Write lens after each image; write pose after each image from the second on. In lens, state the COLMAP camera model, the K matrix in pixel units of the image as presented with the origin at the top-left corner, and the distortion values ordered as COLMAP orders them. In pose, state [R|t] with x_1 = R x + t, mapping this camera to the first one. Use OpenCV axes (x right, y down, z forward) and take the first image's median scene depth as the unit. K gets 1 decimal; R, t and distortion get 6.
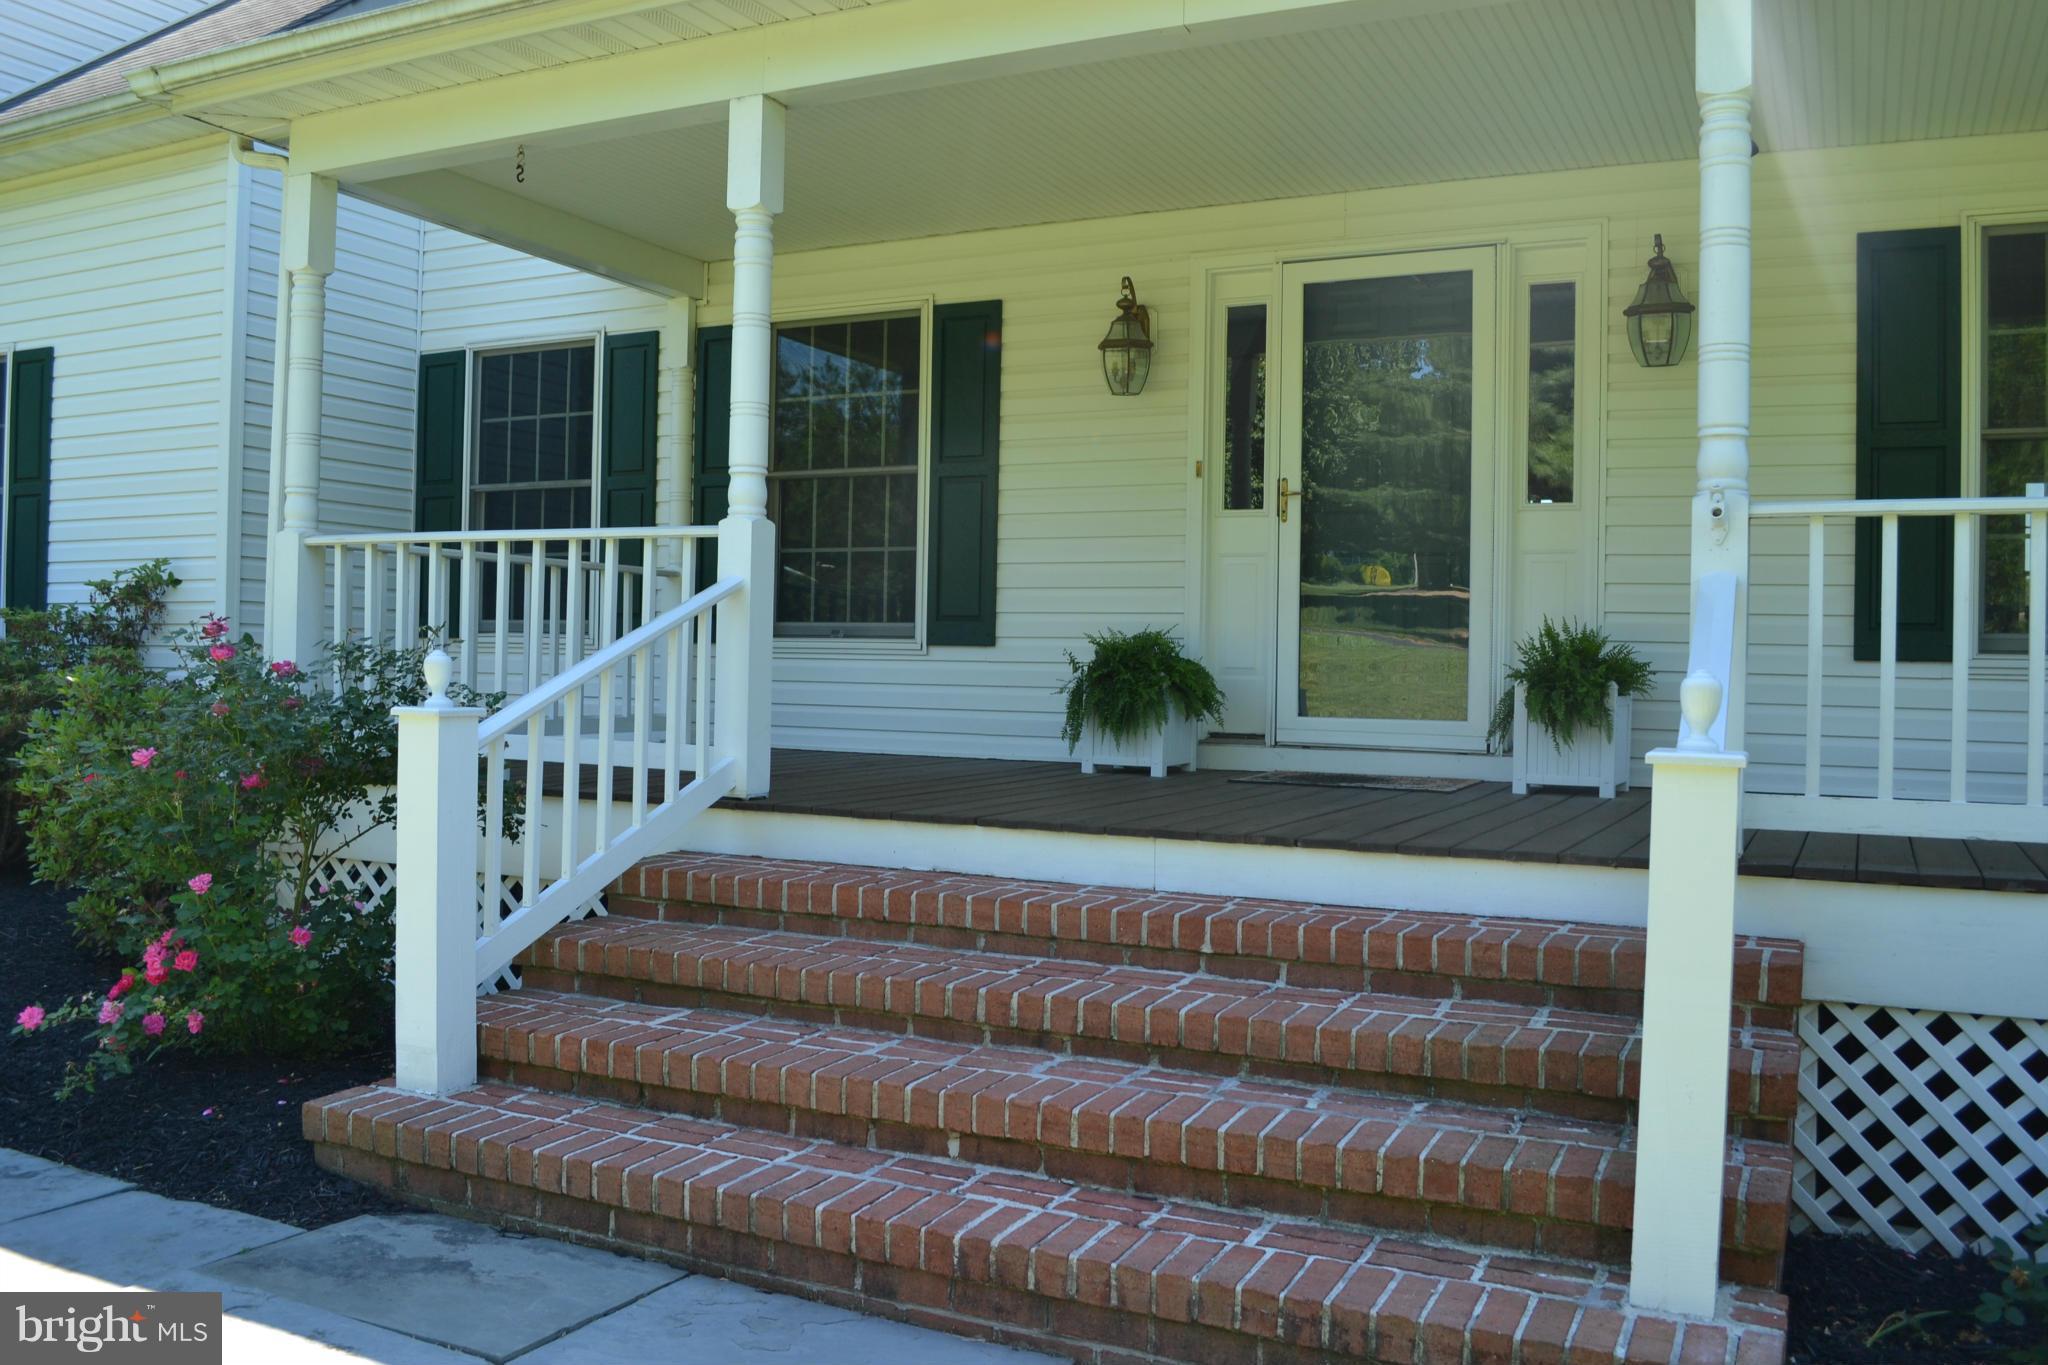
lens RADIAL K [[1626.2, 0, 1023.9], [0, 1626.2, 673.2], [0, 0, 1]] dist [-0.004605, -0.003659]
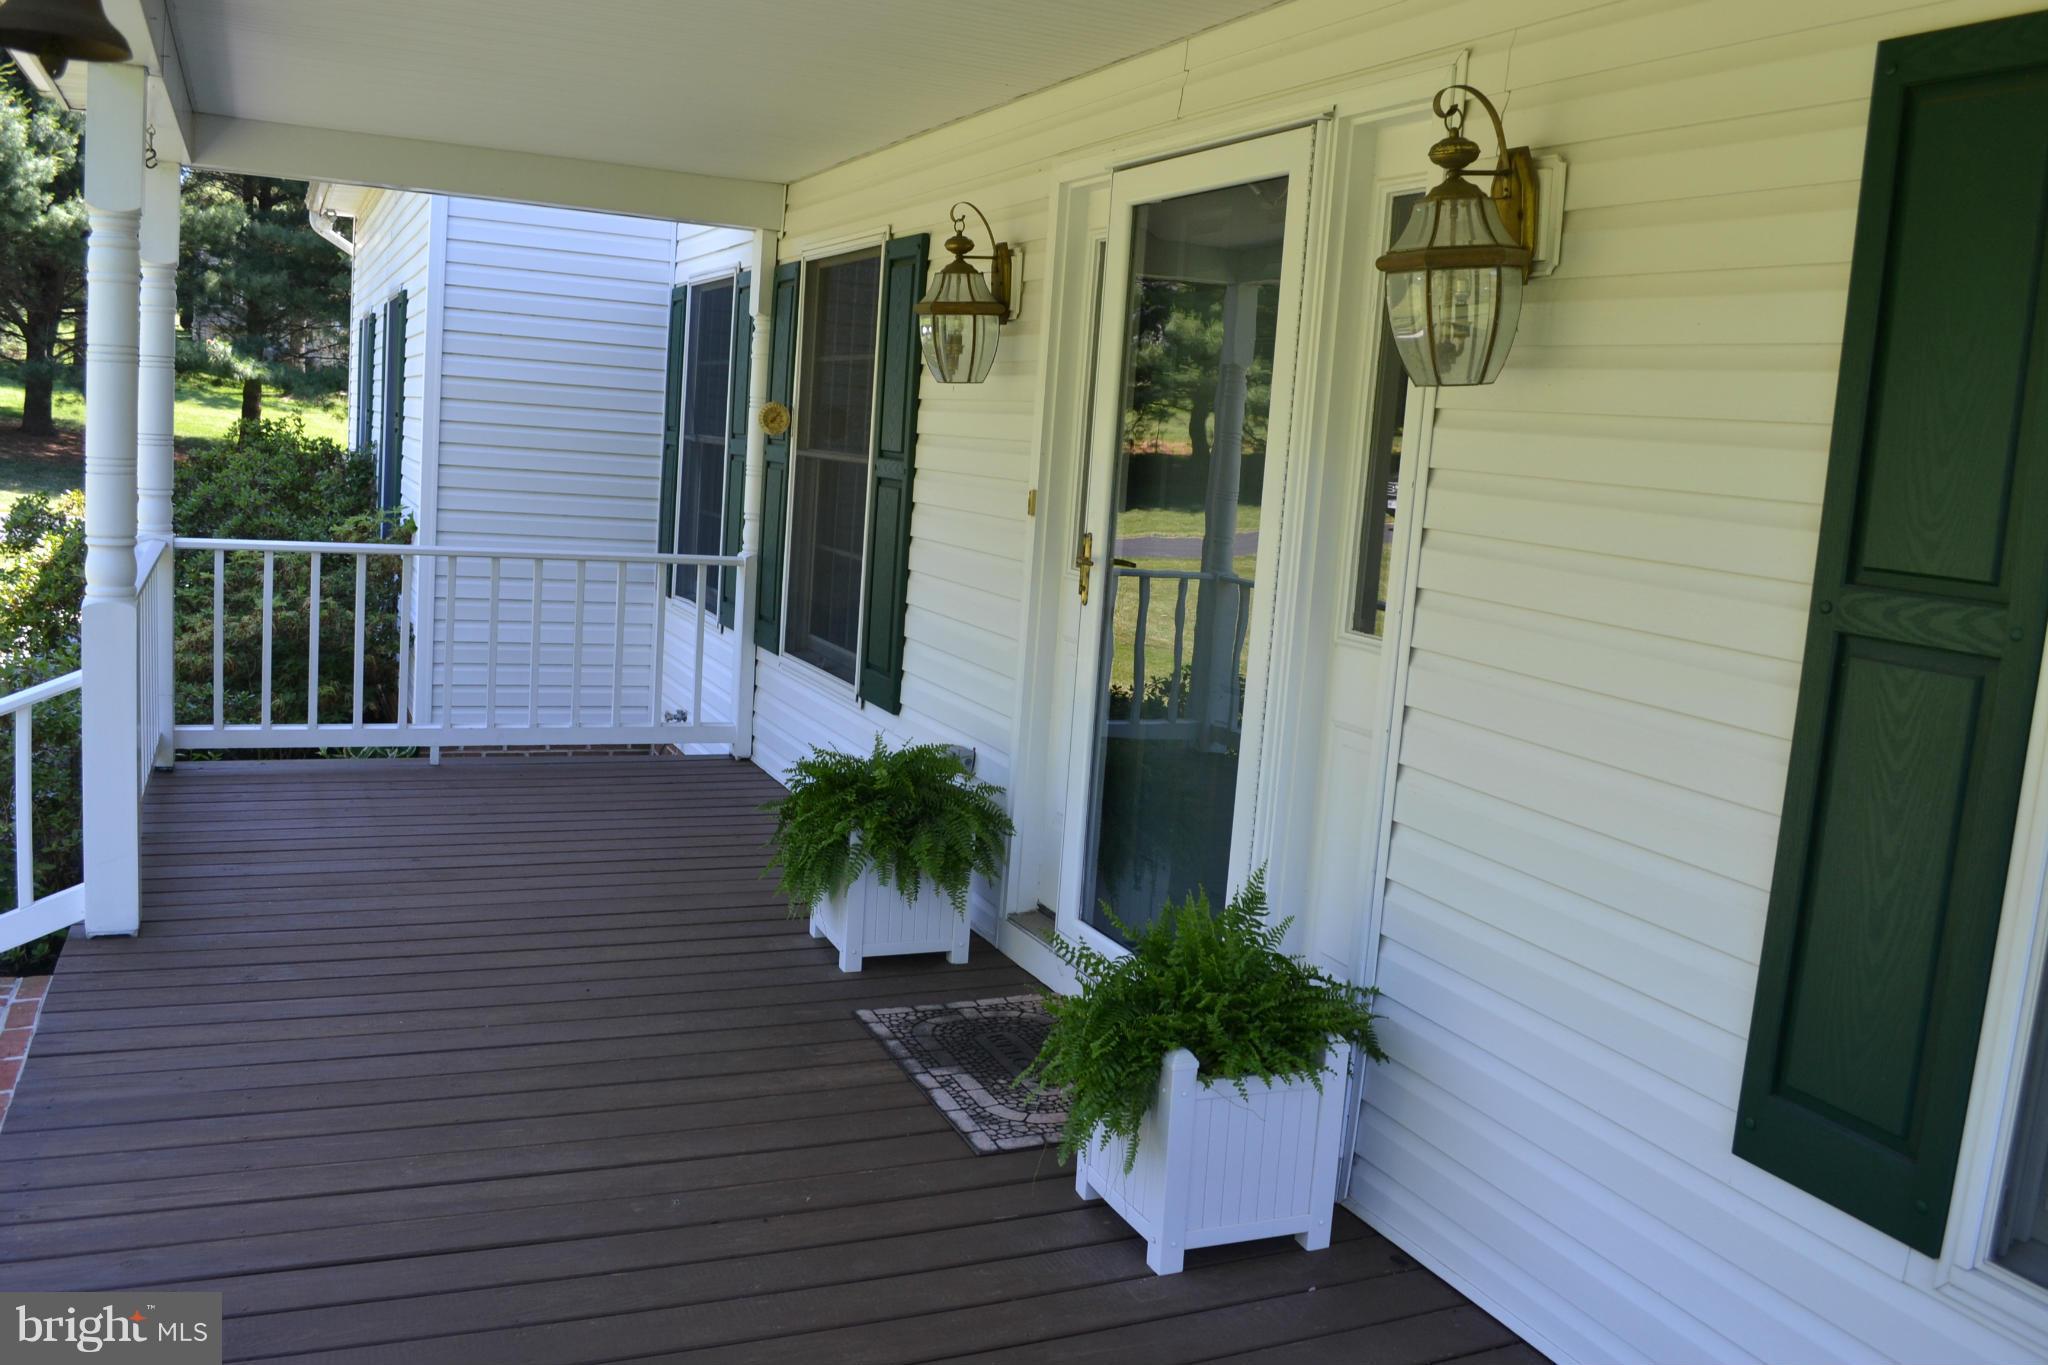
lens RADIAL K [[1641.8, 0, 1024.0], [0, 1641.8, 682.5], [0, 0, 1]] dist [-0.078257, 0.008464]
pose [[0.772511, 0.126665, -0.622241, 0.556905], [-0.062748, 0.990335, 0.123692, -0.146584], [0.631894, -0.056509, 0.772992, 0.539243]]
